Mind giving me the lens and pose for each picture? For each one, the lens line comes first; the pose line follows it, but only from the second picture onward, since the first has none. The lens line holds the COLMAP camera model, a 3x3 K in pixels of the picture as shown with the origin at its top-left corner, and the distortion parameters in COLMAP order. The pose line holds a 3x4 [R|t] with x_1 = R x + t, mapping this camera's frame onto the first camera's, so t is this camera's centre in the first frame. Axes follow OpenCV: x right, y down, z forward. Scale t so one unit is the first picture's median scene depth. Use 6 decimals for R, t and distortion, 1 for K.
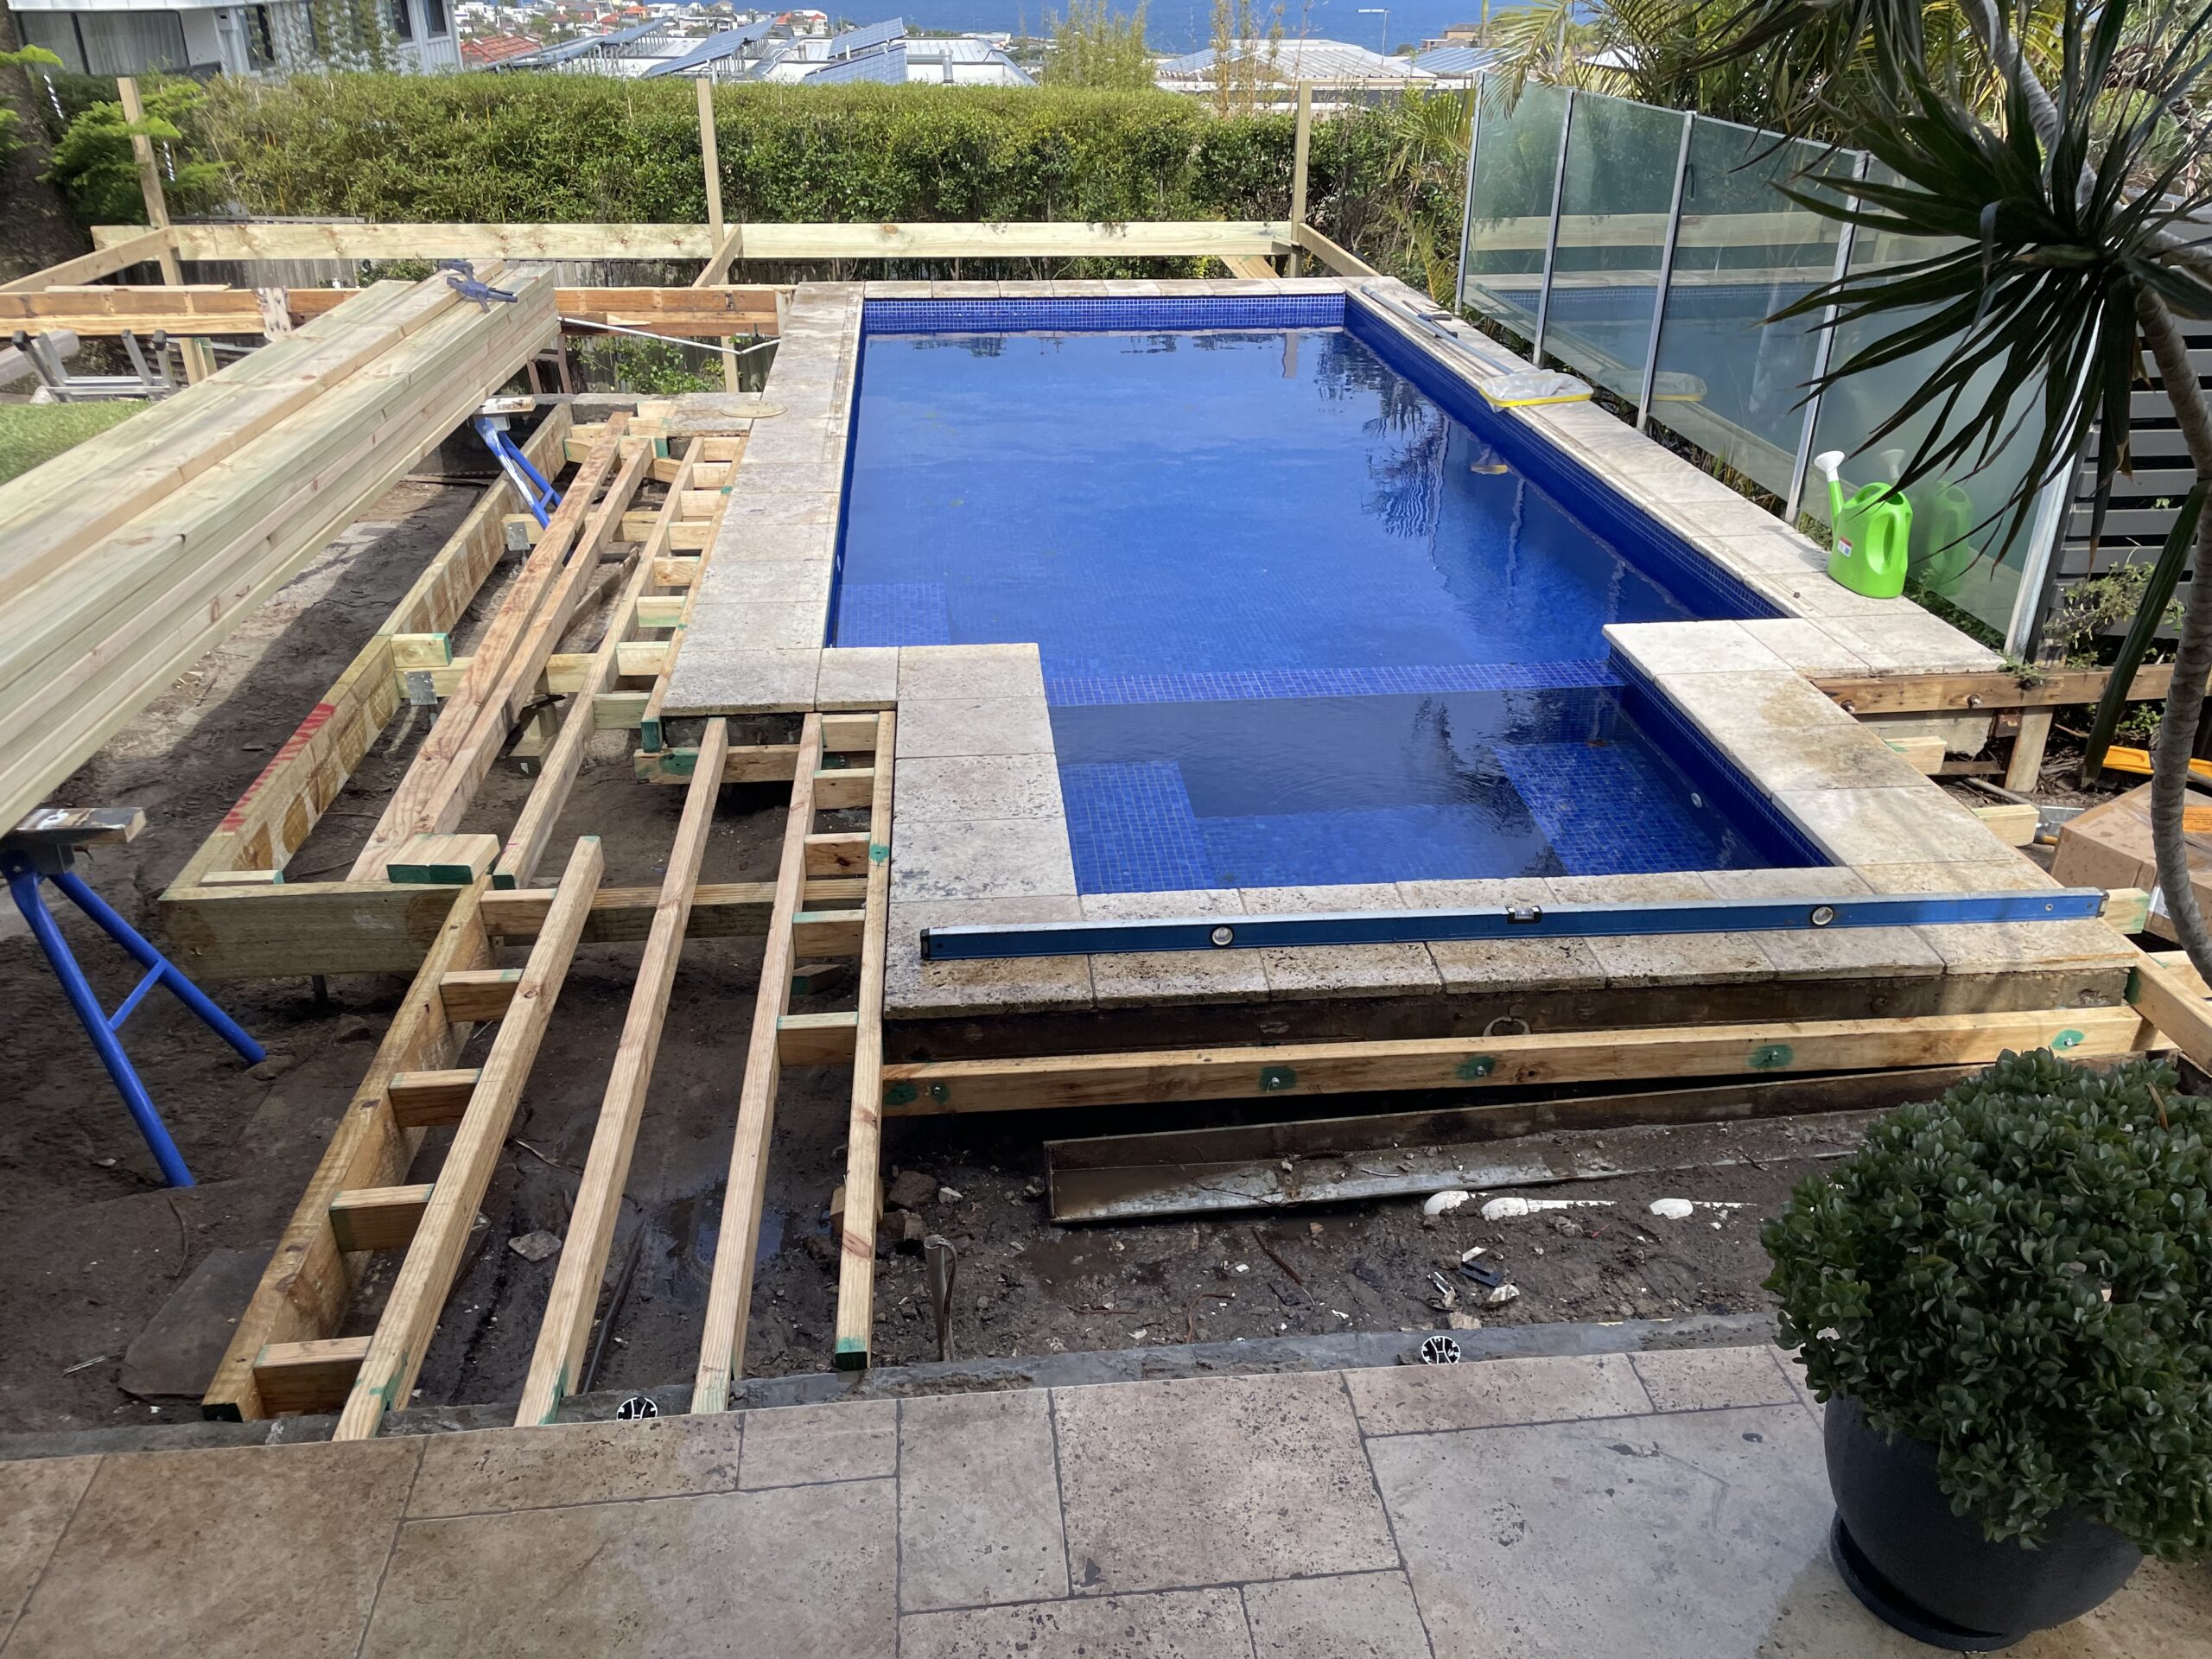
lens RADIAL K [[1674.7, 0, 1125.4], [0, 1674.7, 821.7], [0, 0, 1]] dist [0.062180, -0.074562]
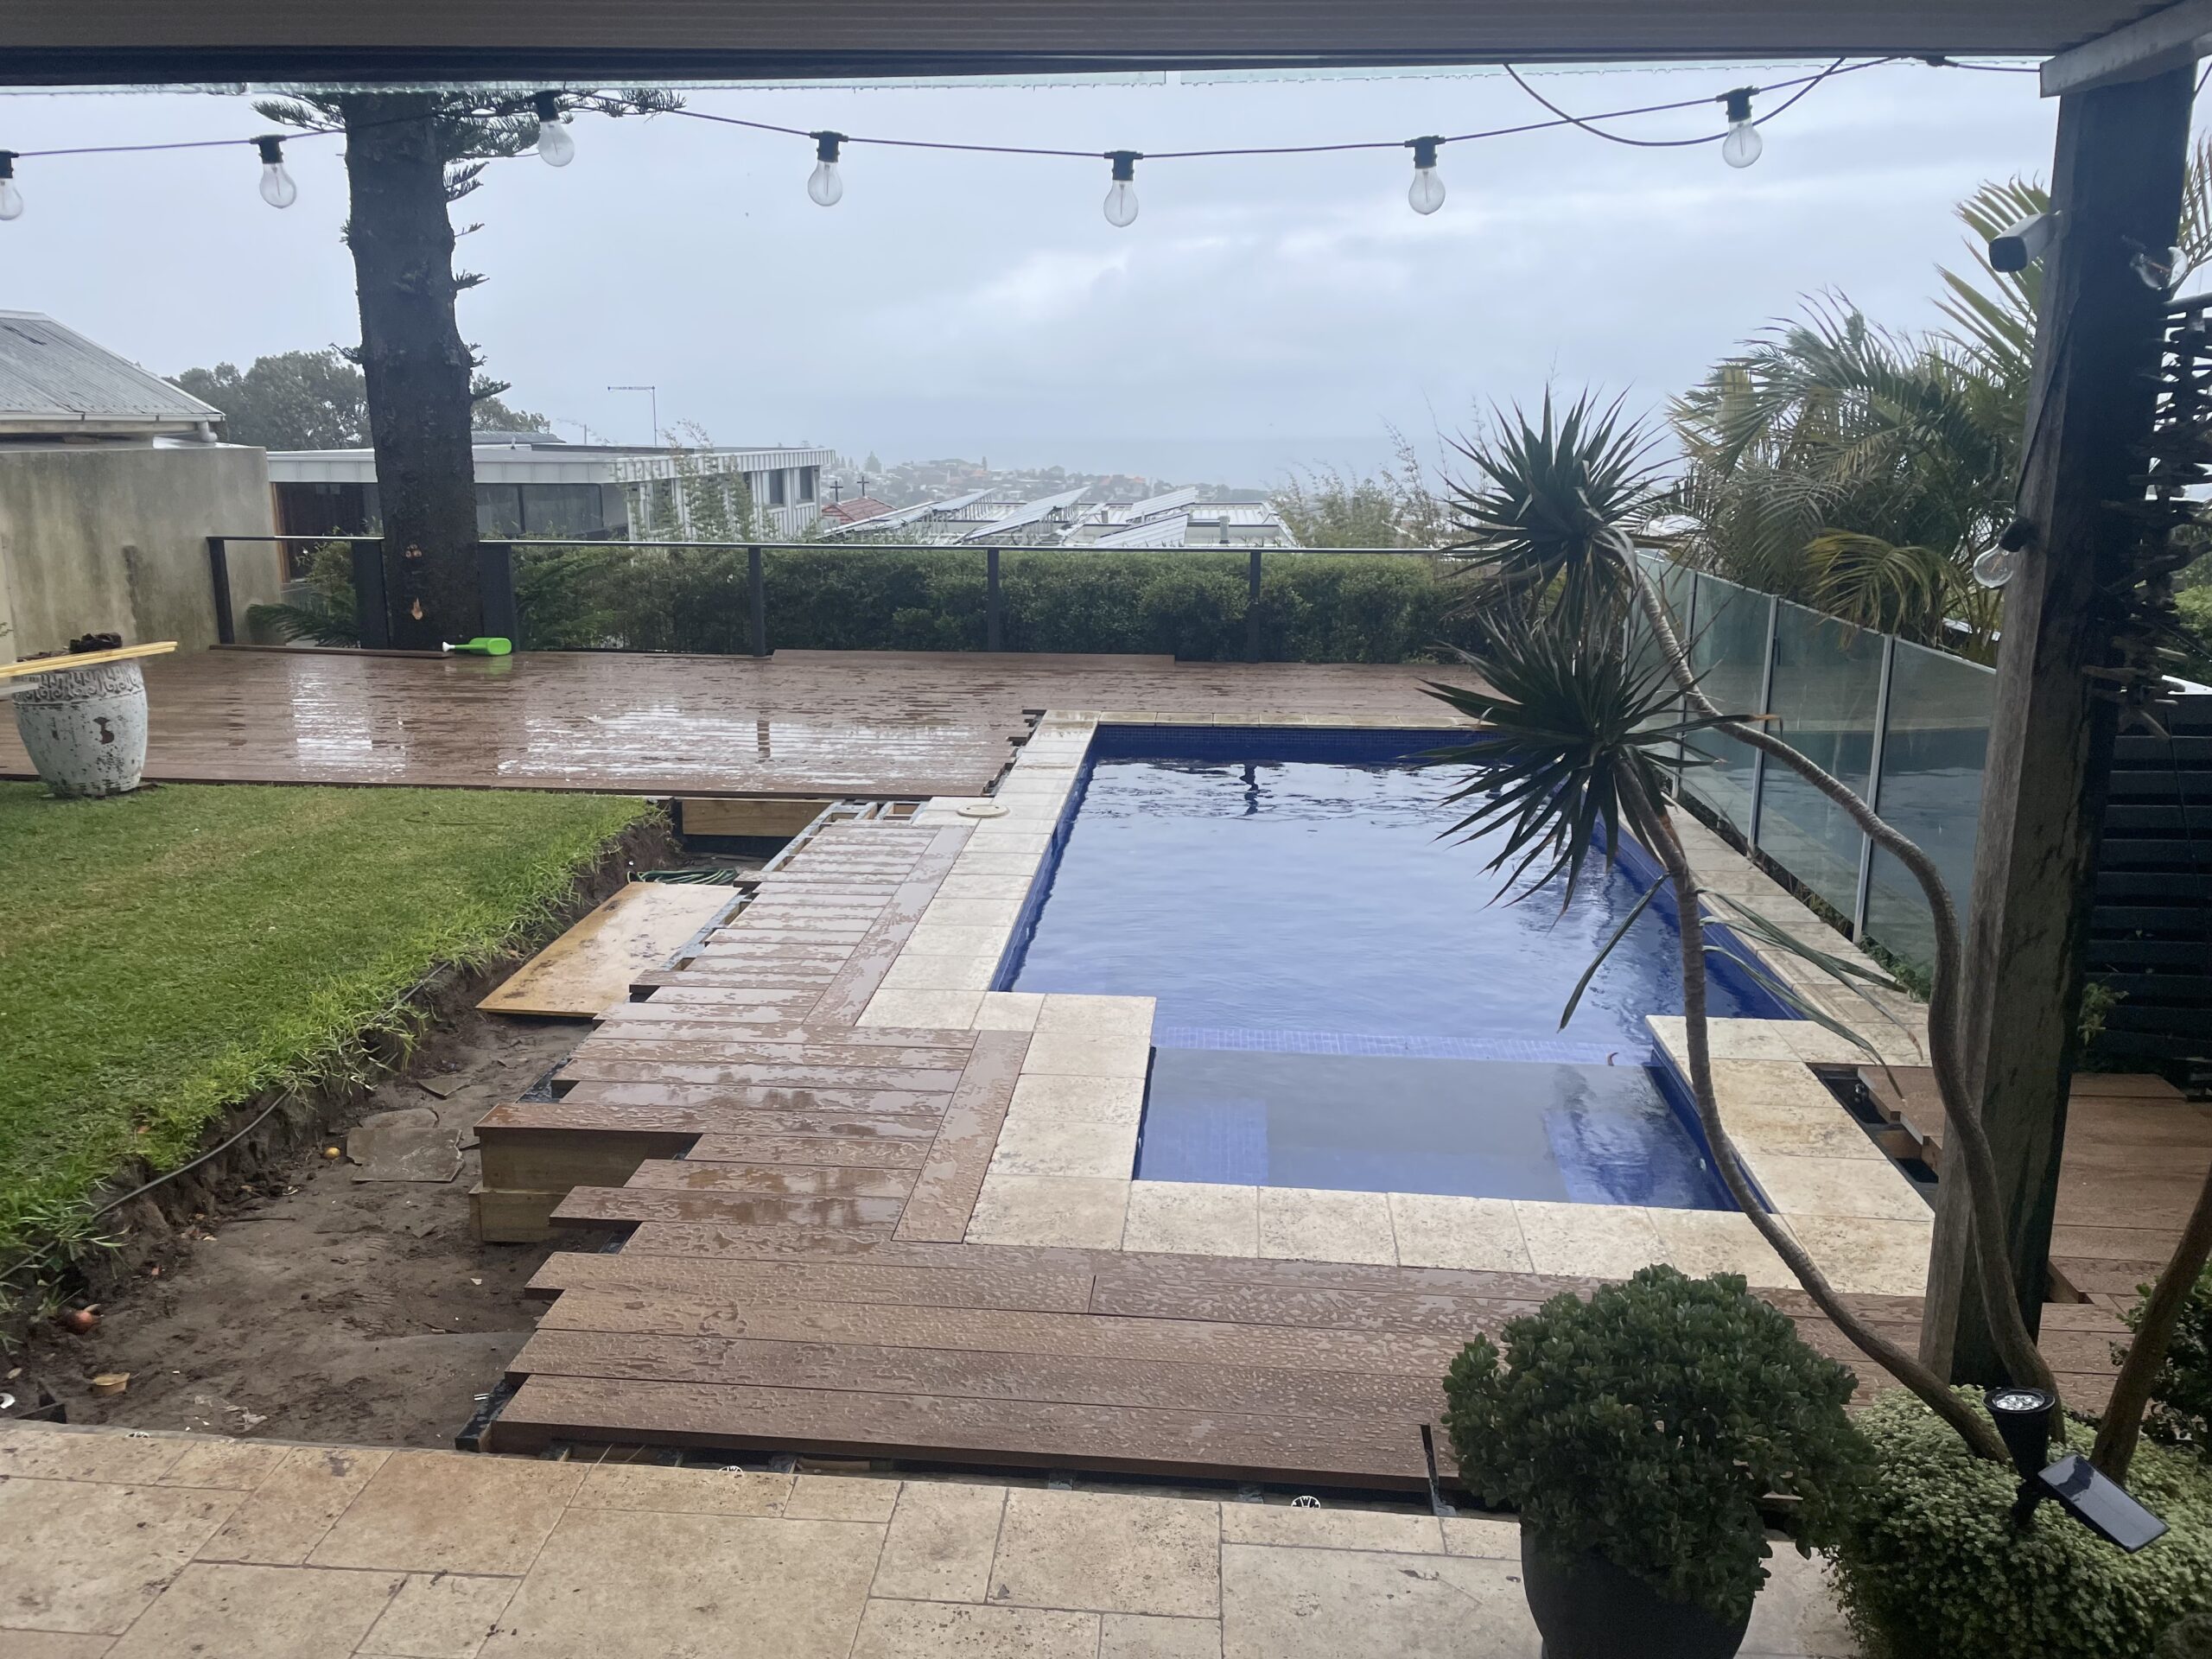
lens RADIAL K [[1664.2, 0, 1086.2], [0, 1664.2, 827.3], [0, 0, 1]] dist [0.095309, -0.119430]
pose [[0.981448, 0.037468, -0.188030, 0.102935], [-0.080700, 0.970342, -0.227869, 0.046232], [0.173916, 0.238816, 0.955364, -0.181057]]
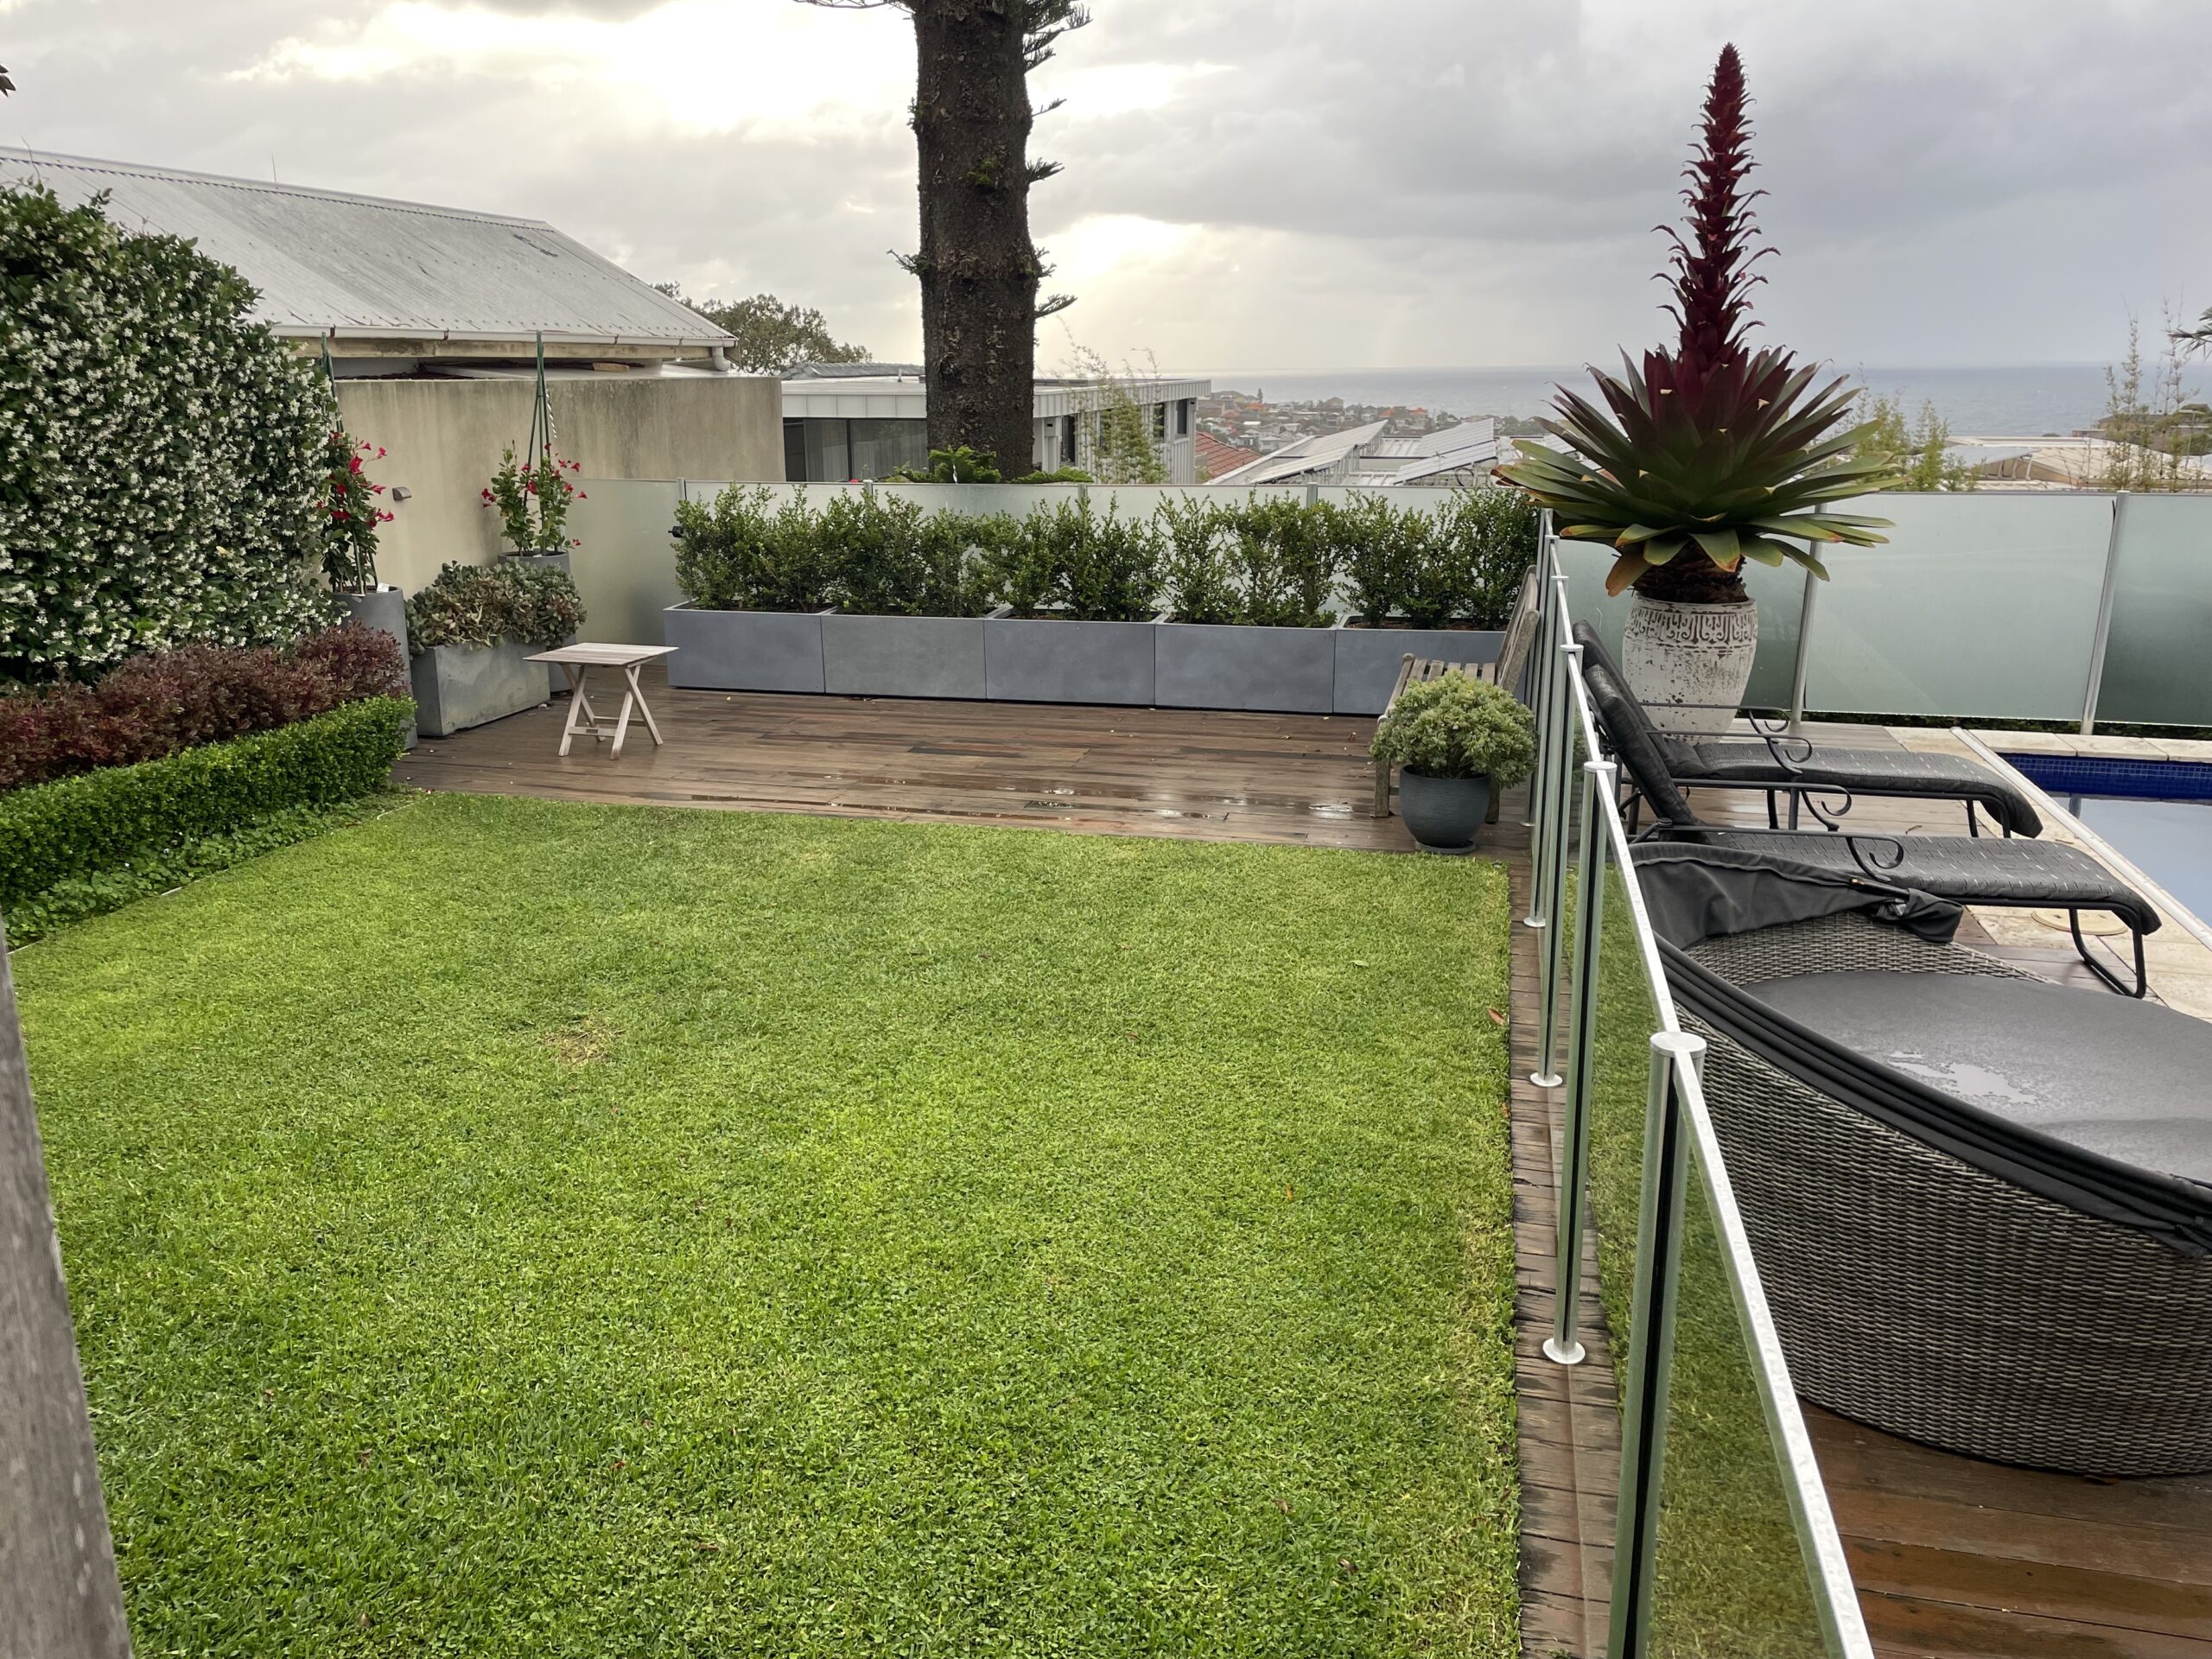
lens RADIAL K [[1669.5, 0, 1106.0], [0, 1669.5, 829.5], [0, 0, 1]] dist [0.086862, -0.111280]
pose [[0.943162, 0.080208, -0.322508, -0.498344], [-0.142521, 0.974290, -0.174490, -0.101183], [0.300221, 0.210537, 0.930345, 0.131790]]
